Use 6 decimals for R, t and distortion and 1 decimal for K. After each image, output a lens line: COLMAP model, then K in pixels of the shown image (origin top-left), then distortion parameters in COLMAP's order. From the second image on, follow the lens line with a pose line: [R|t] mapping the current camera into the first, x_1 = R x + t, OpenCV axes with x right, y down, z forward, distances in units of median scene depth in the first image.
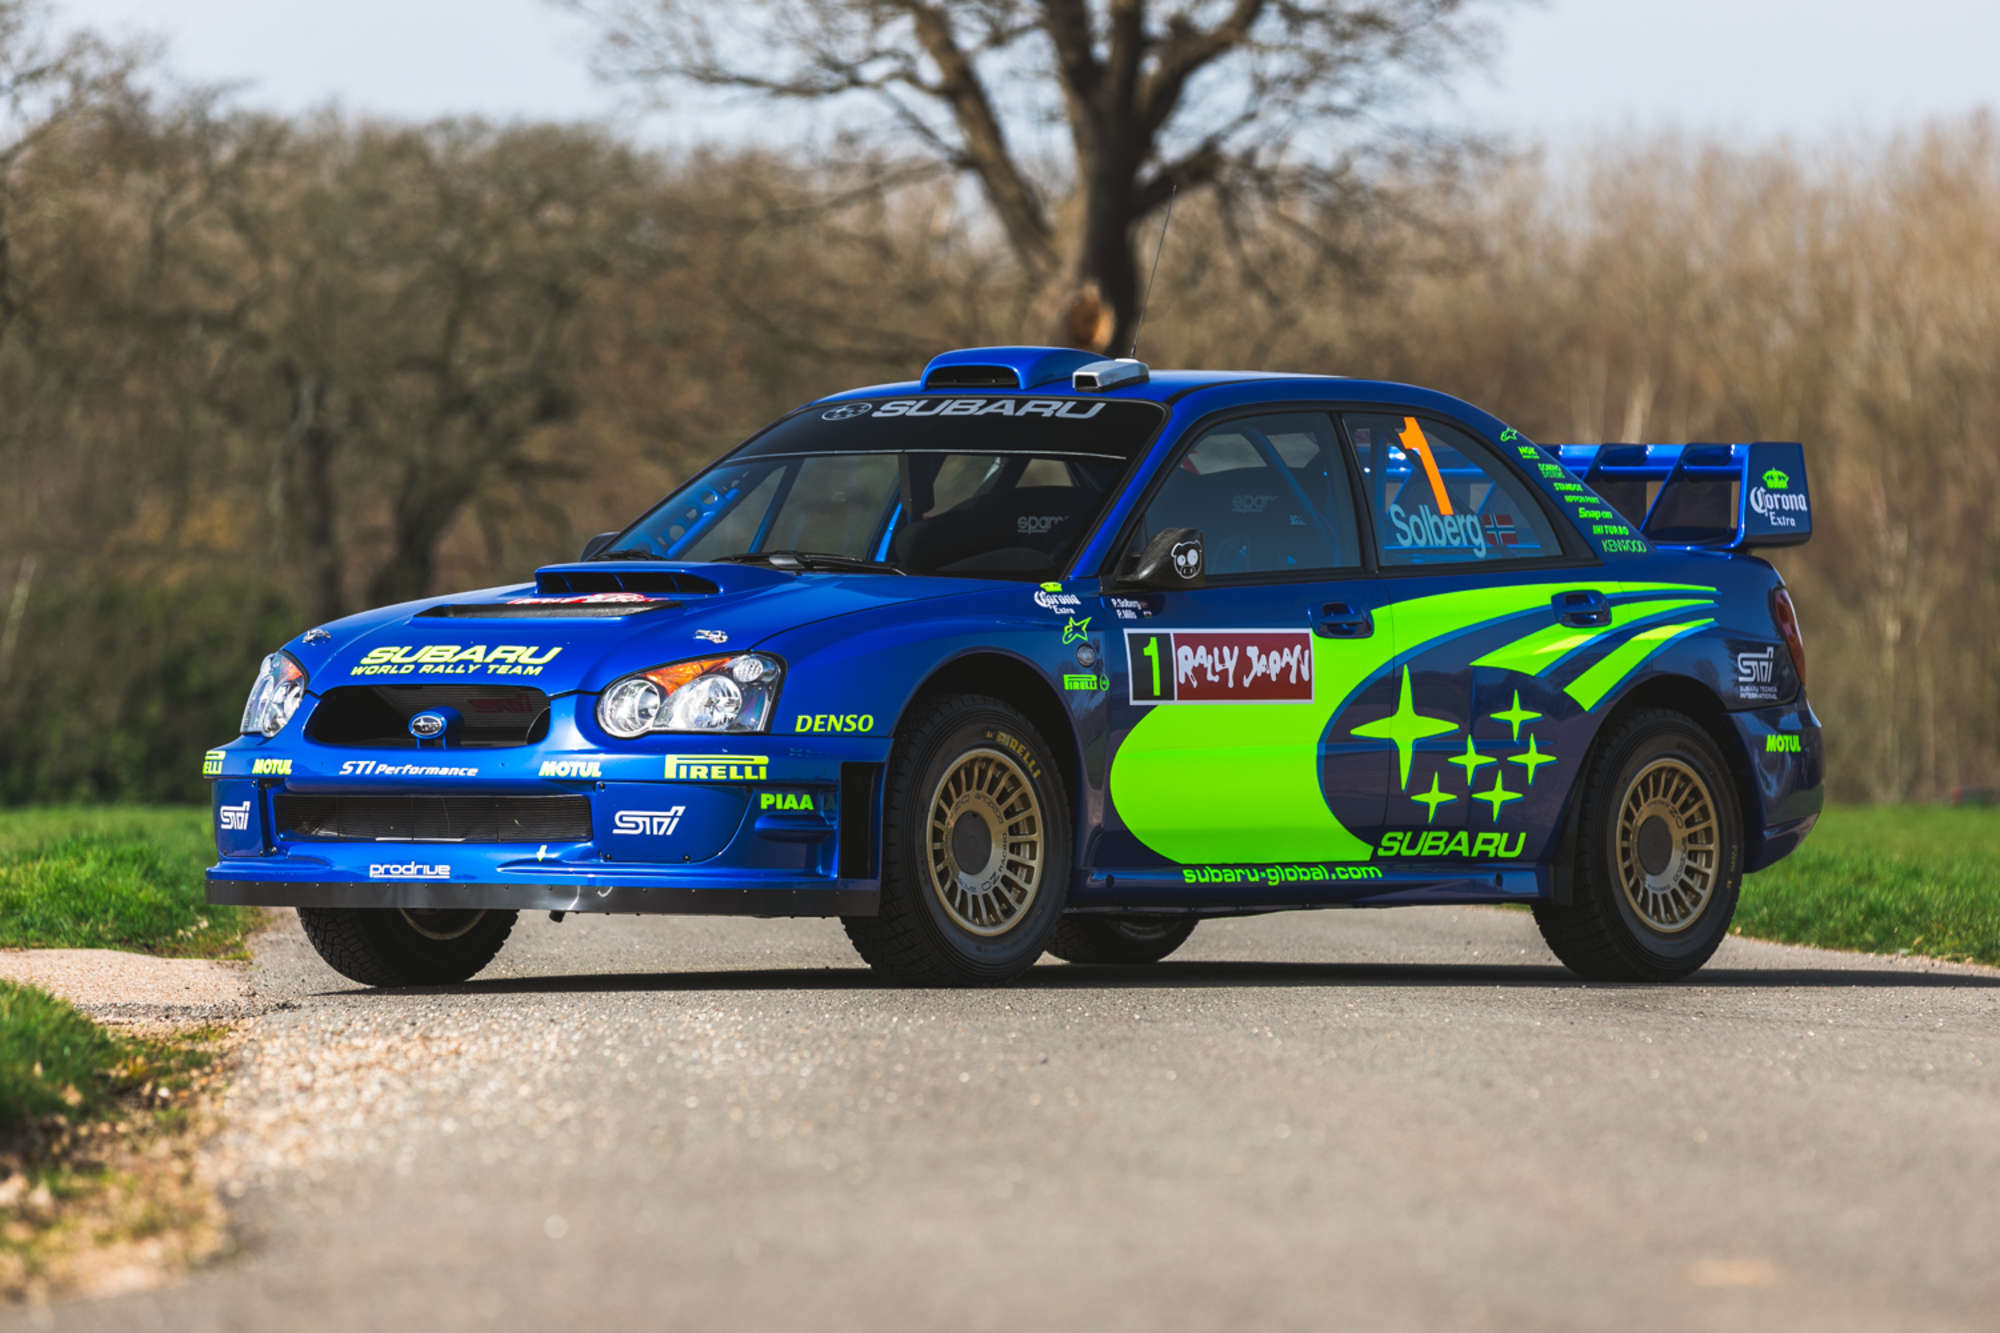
lens RADIAL K [[12707.1, 0, 997.9], [0, 12707.1, 664.2], [0, 0, 1]] dist [-1.025783, 0.000000]
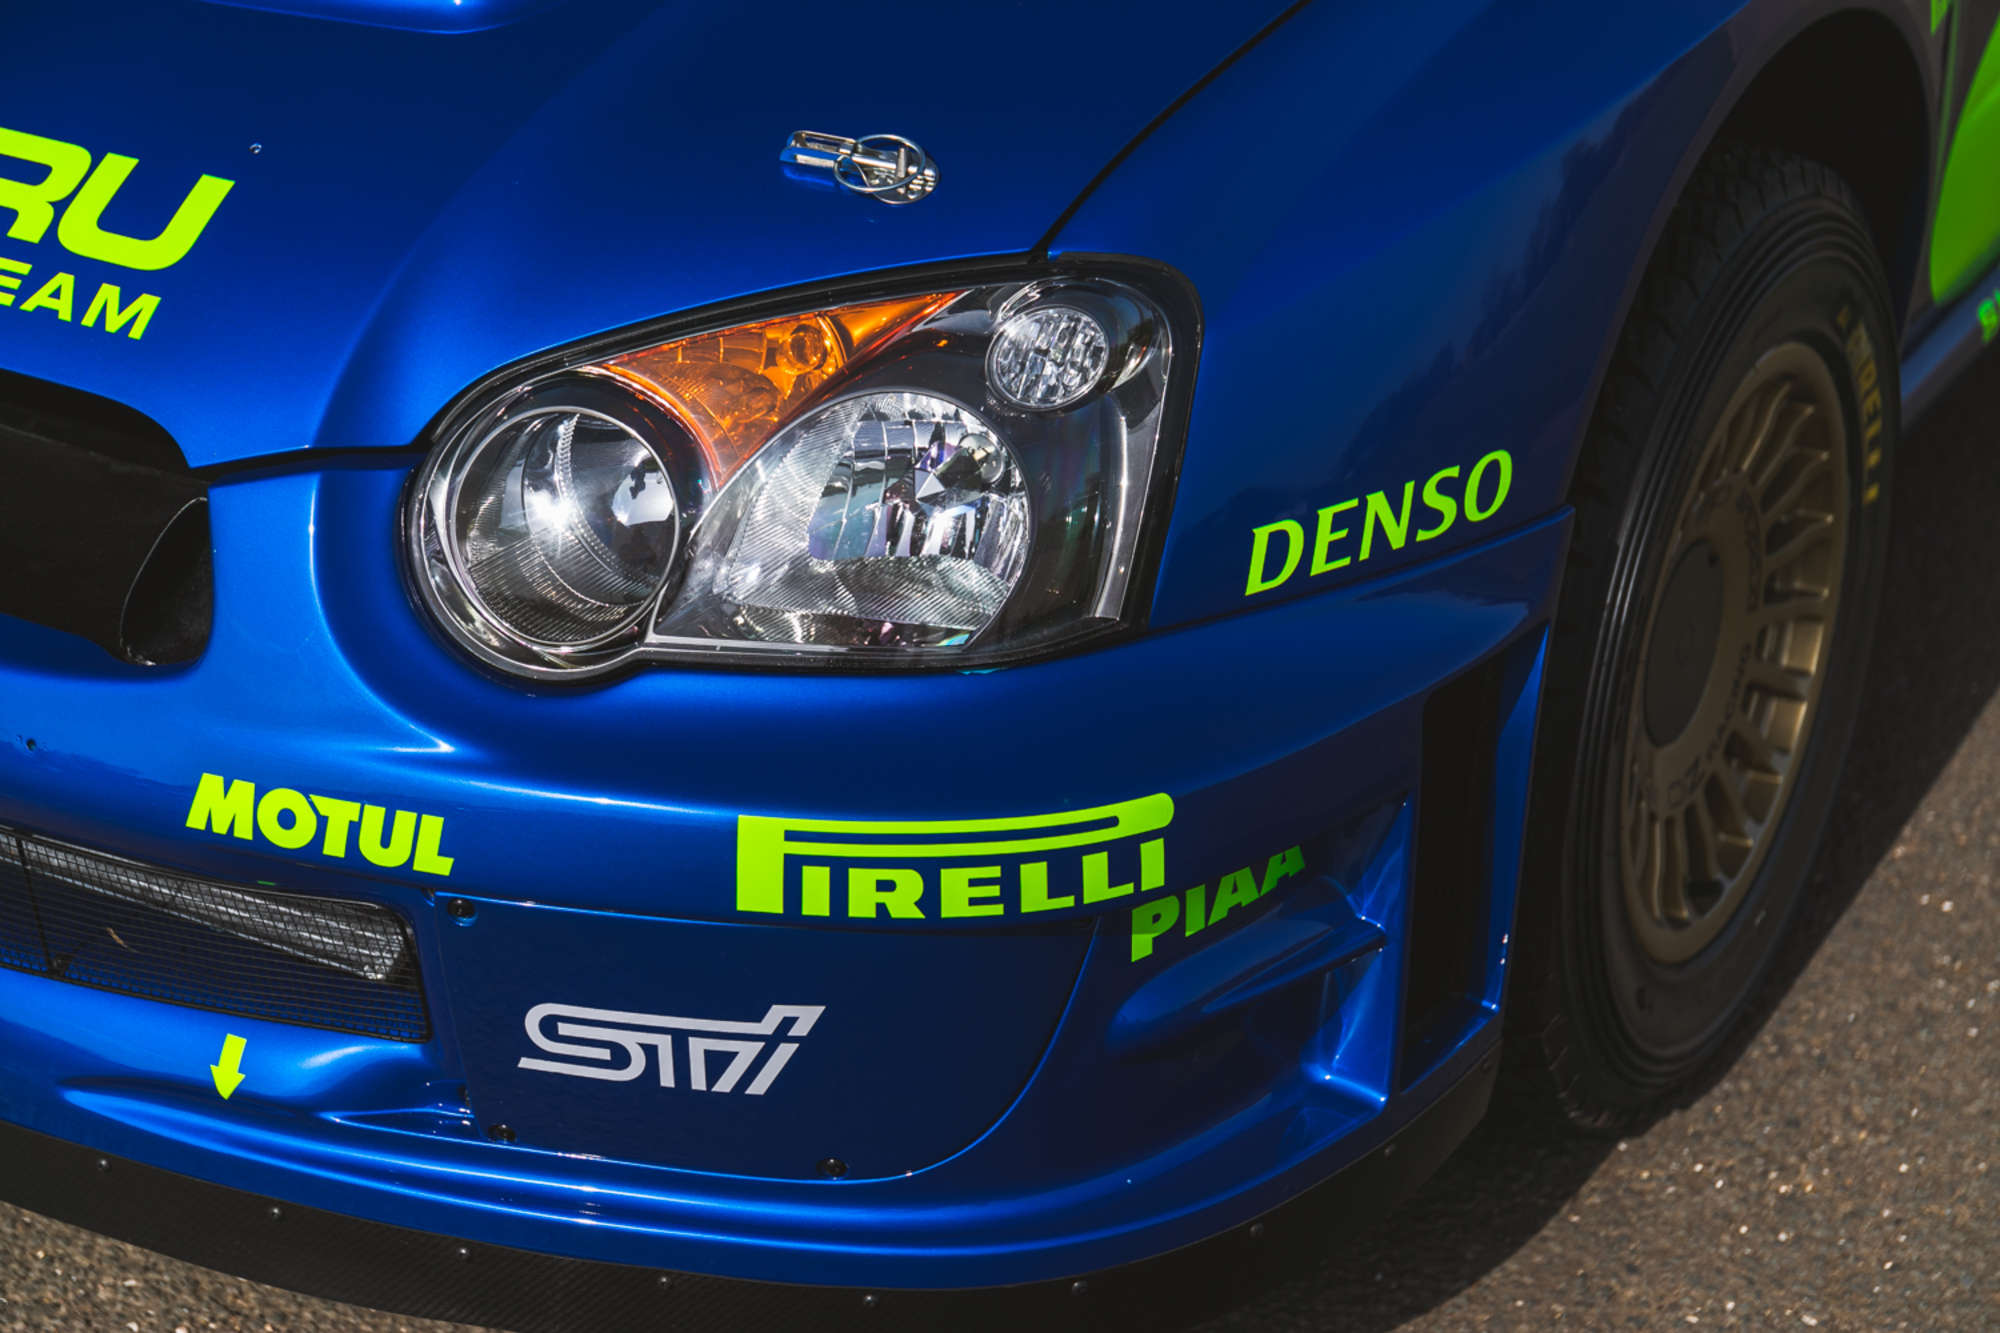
lens RADIAL K [[3752.7, 0, 1004.4], [0, 3752.7, 663.2], [0, 0, 1]] dist [-0.065372, 0.000000]
pose [[0.989121, -0.065436, 0.131753, -0.029916], [-0.003815, 0.883909, 0.467644, -0.026953], [-0.147058, -0.463059, 0.874043, 0.935265]]
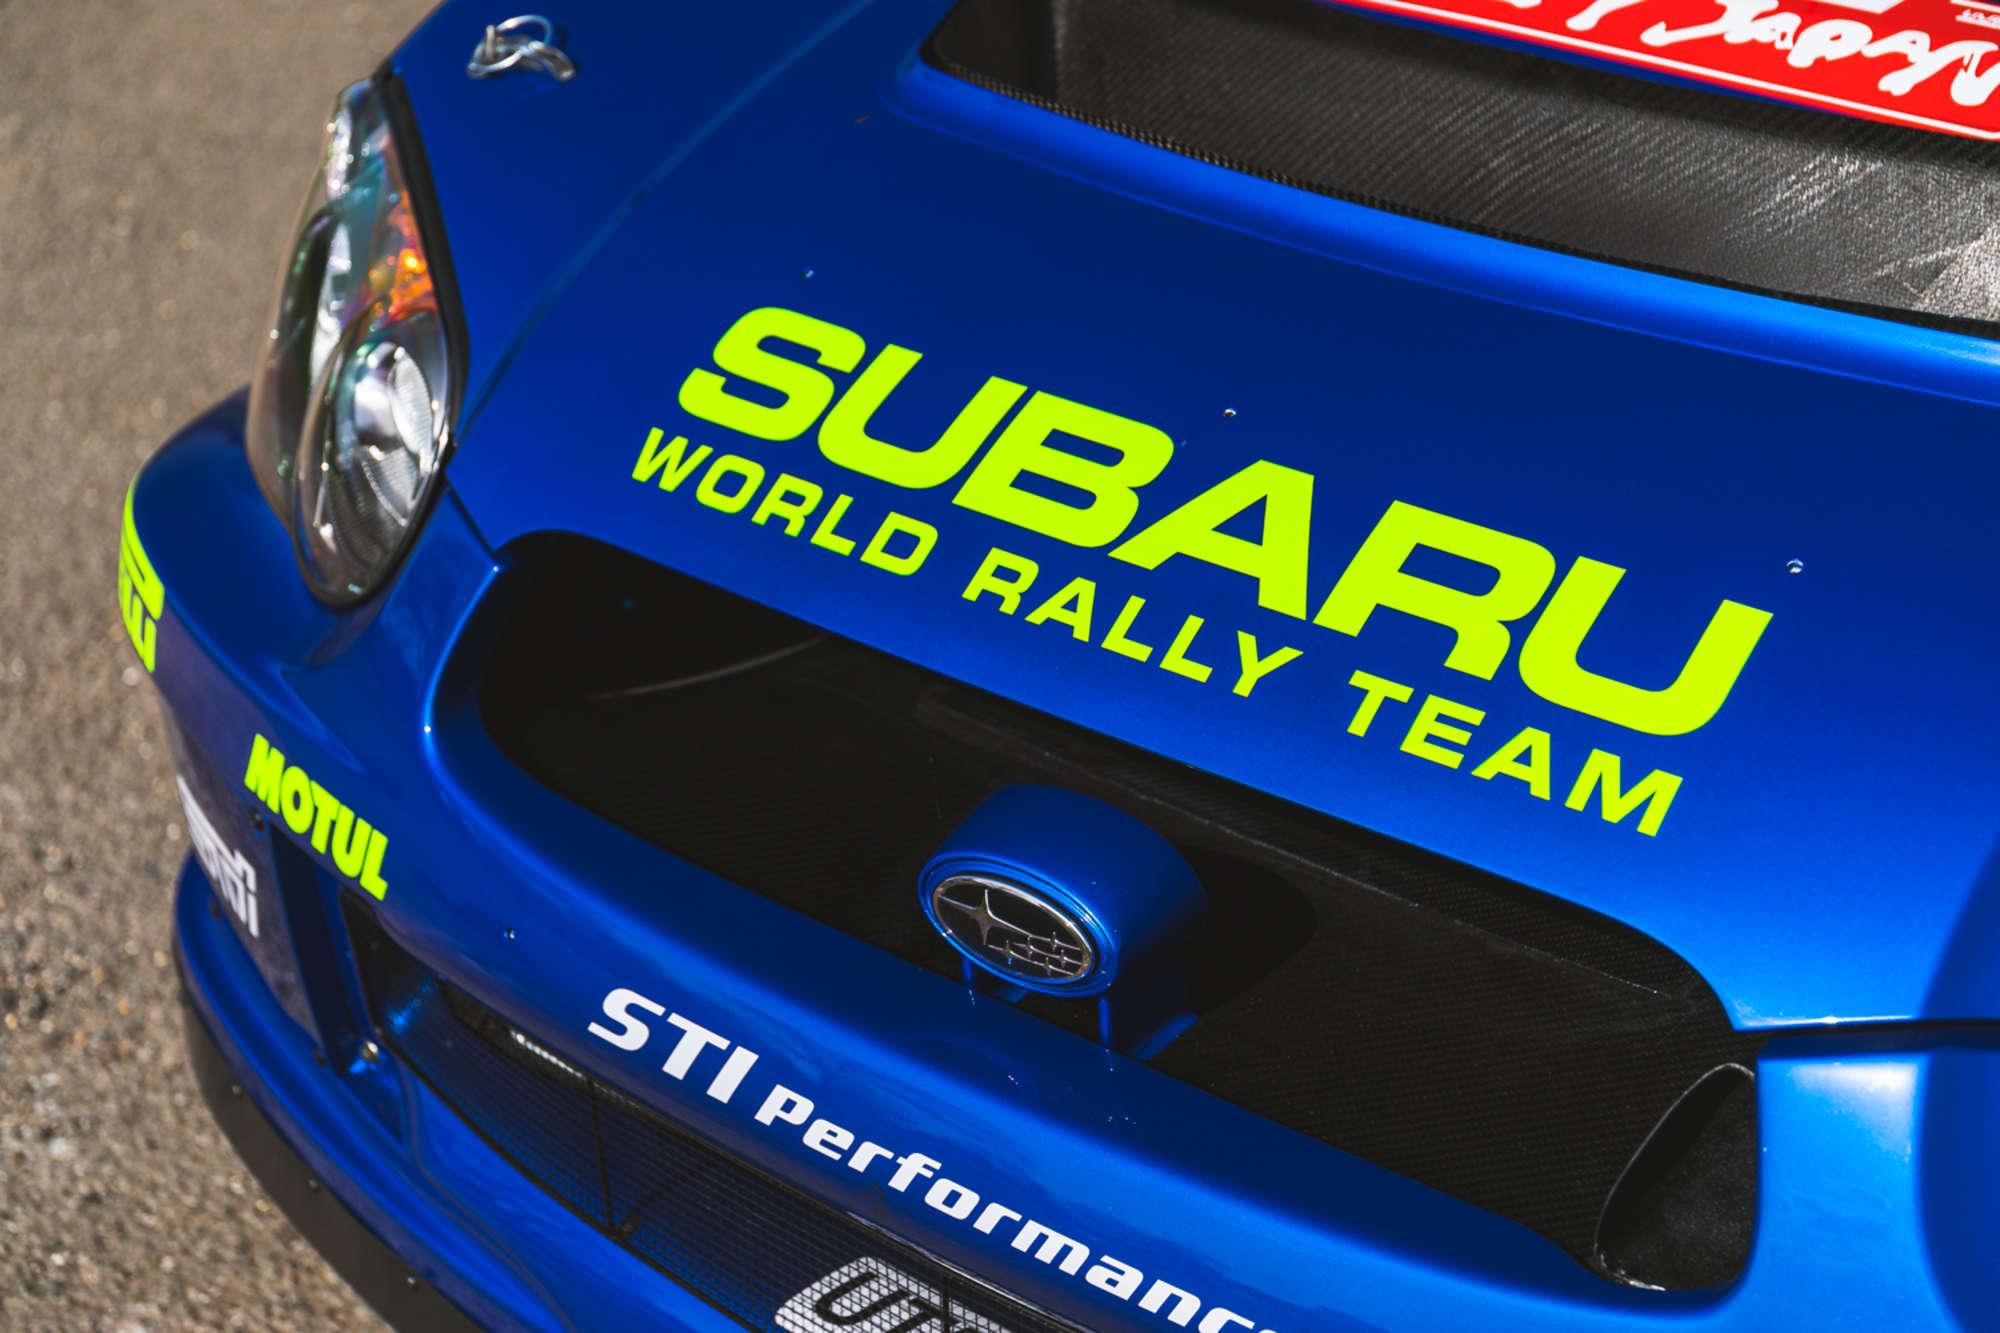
lens RADIAL K [[3752.7, 0, 1014.2], [0, 3752.7, 655.8], [0, 0, 1]] dist [-0.065372, 0.000000]
pose [[0.999689, -0.004337, -0.024564, -0.043895], [0.014825, 0.895268, 0.445281, -0.024373], [0.020060, -0.445507, 0.895054, 0.957446]]
